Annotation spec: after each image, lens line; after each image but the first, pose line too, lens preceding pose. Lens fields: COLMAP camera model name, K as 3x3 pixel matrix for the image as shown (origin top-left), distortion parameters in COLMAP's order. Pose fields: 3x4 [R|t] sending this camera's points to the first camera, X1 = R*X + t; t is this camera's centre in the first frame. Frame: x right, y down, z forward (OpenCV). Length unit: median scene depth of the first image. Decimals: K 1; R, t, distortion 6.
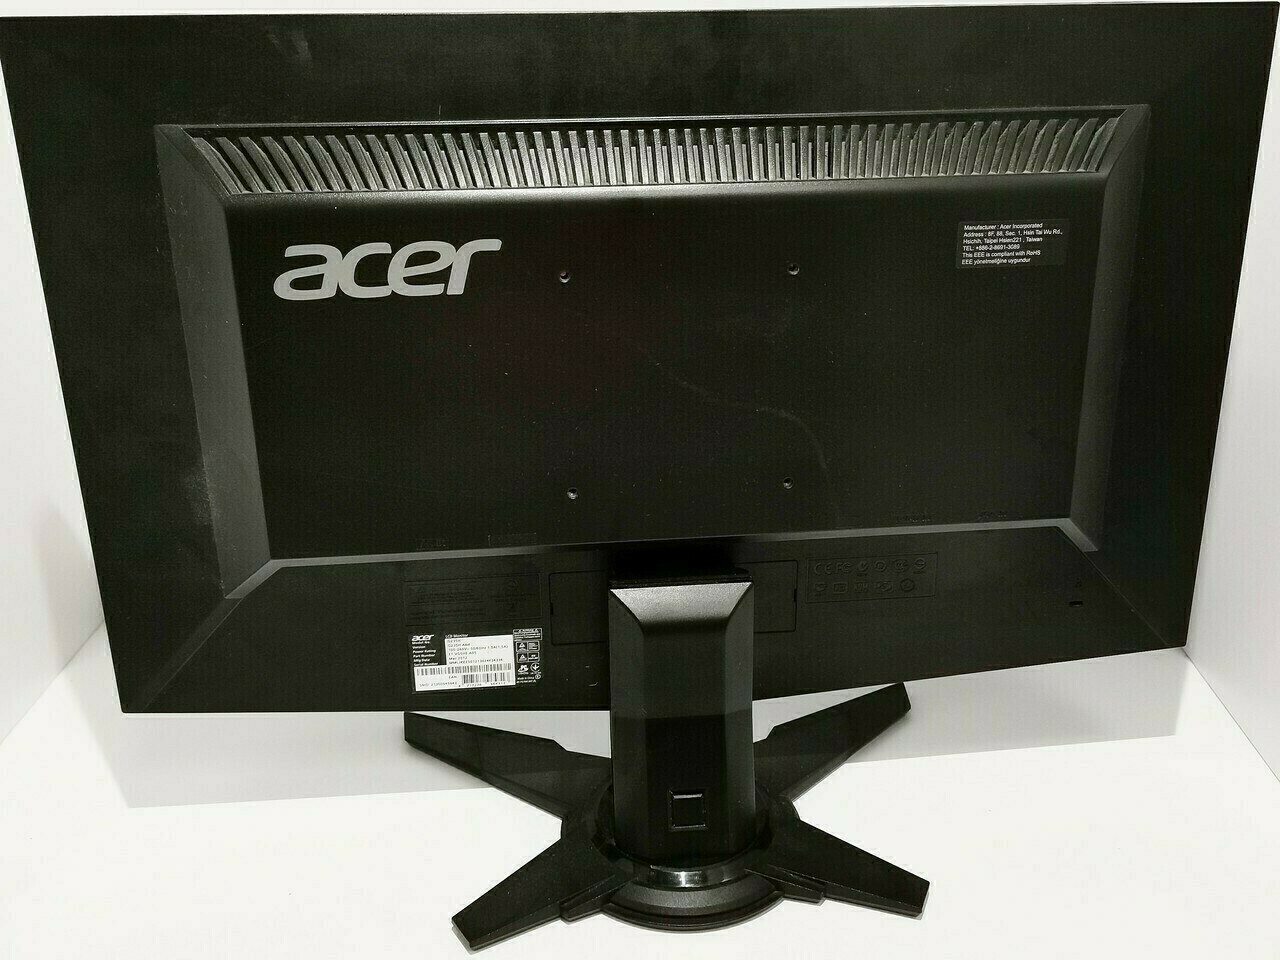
lens RADIAL K [[1245.2, 0, 644.3], [0, 1245.2, 481.2], [0, 0, 1]] dist [0.063064, 0.000000]
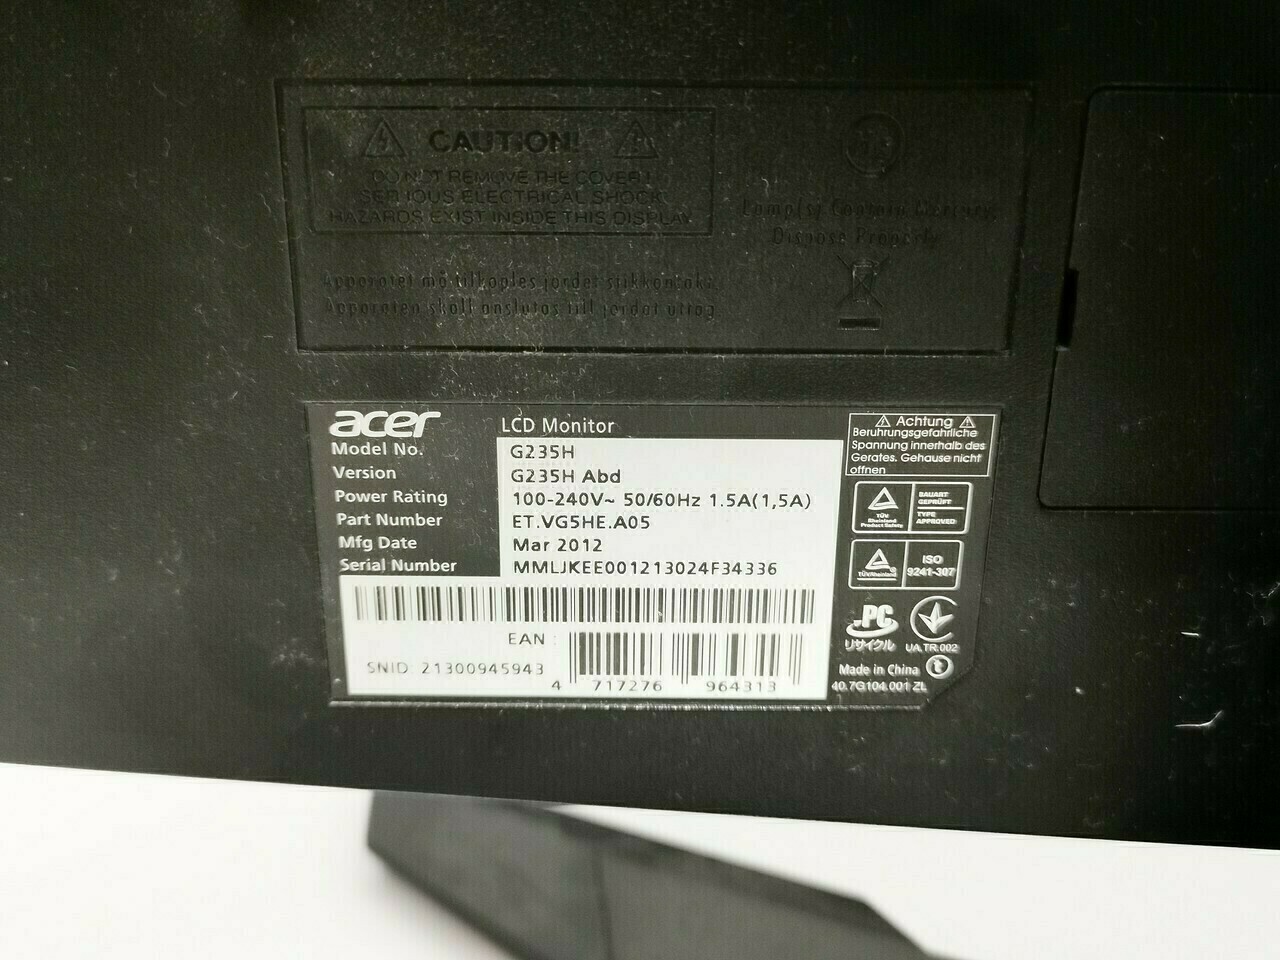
lens RADIAL K [[1245.2, 0, 638.5], [0, 1245.2, 481.4], [0, 0, 1]] dist [0.063064, 0.000000]
pose [[0.995189, 0.055019, -0.081066, -0.121491], [-0.055971, 0.998387, -0.009519, 0.133677], [0.080412, 0.014010, 0.996663, 0.807636]]
